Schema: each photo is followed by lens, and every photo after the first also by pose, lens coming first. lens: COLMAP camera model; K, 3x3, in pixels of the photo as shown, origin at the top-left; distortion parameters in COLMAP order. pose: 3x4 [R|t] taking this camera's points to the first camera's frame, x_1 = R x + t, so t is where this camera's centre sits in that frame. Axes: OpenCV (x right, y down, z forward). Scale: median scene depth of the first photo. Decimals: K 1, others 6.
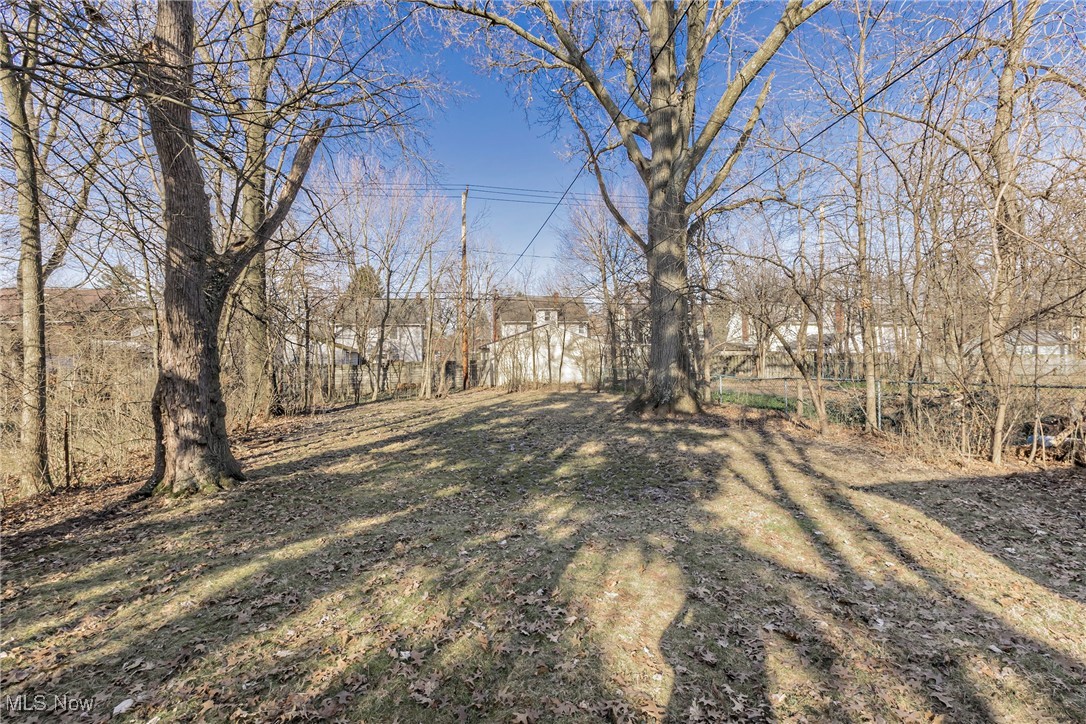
lens RADIAL K [[465.5, 0, 544.1], [0, 465.5, 350.5], [0, 0, 1]] dist [0.000752, 0.000023]
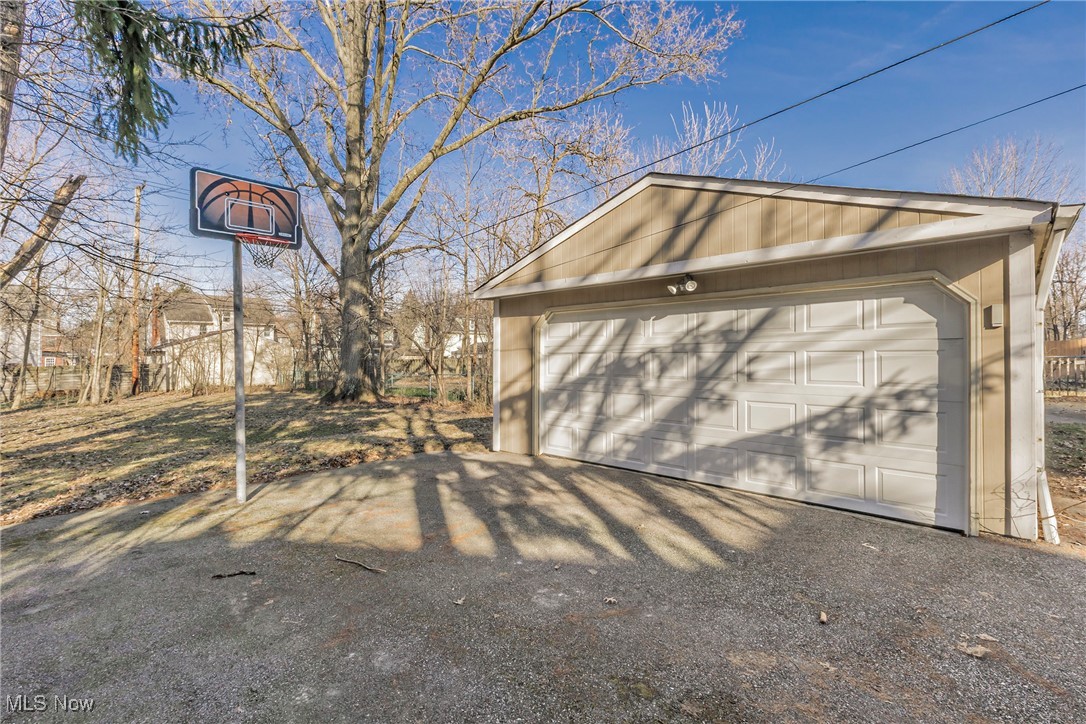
lens RADIAL K [[506.8, 0, 542.3], [0, 506.8, 344.7], [0, 0, 1]] dist [-0.001810, -0.000261]
pose [[0.825124, 0.020683, 0.564573, -0.077269], [-0.011448, 0.999737, -0.019893, -0.008552], [-0.564836, 0.009951, 0.825143, -0.348919]]
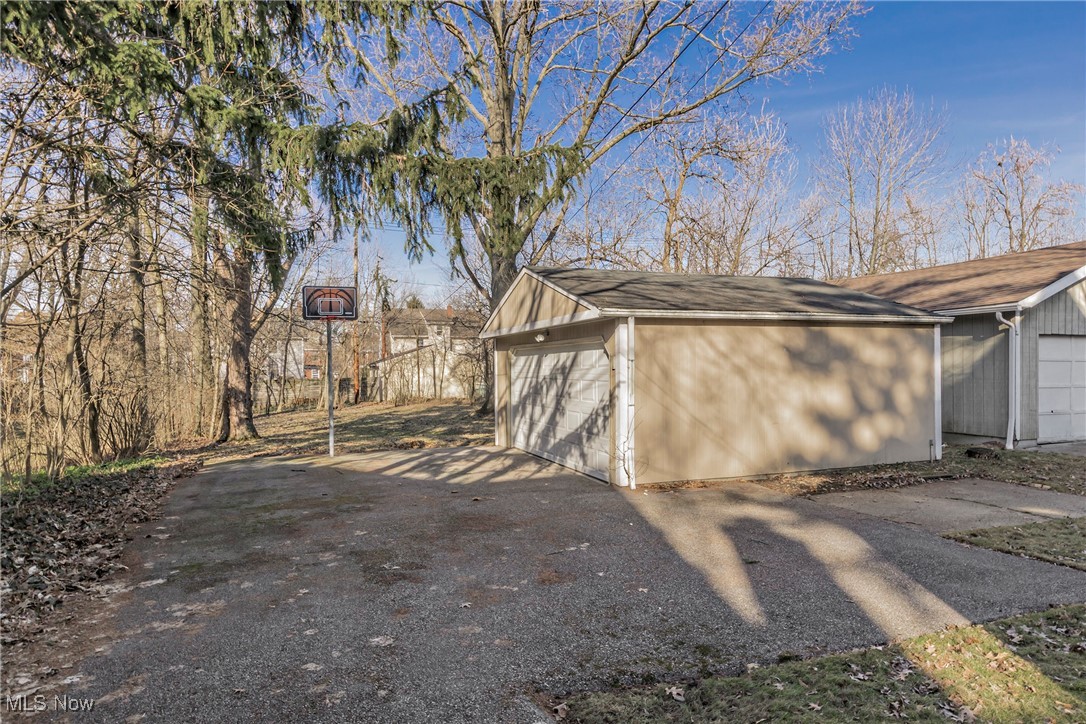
lens RADIAL K [[693.8, 0, 543.0], [0, 693.8, 362.0], [0, 0, 1]] dist [0.003936, 0.000537]
pose [[0.992657, 0.006606, 0.120785, 0.079438], [-0.007074, 0.999969, 0.003450, -0.028743], [-0.120759, -0.004279, 0.992673, -0.775710]]
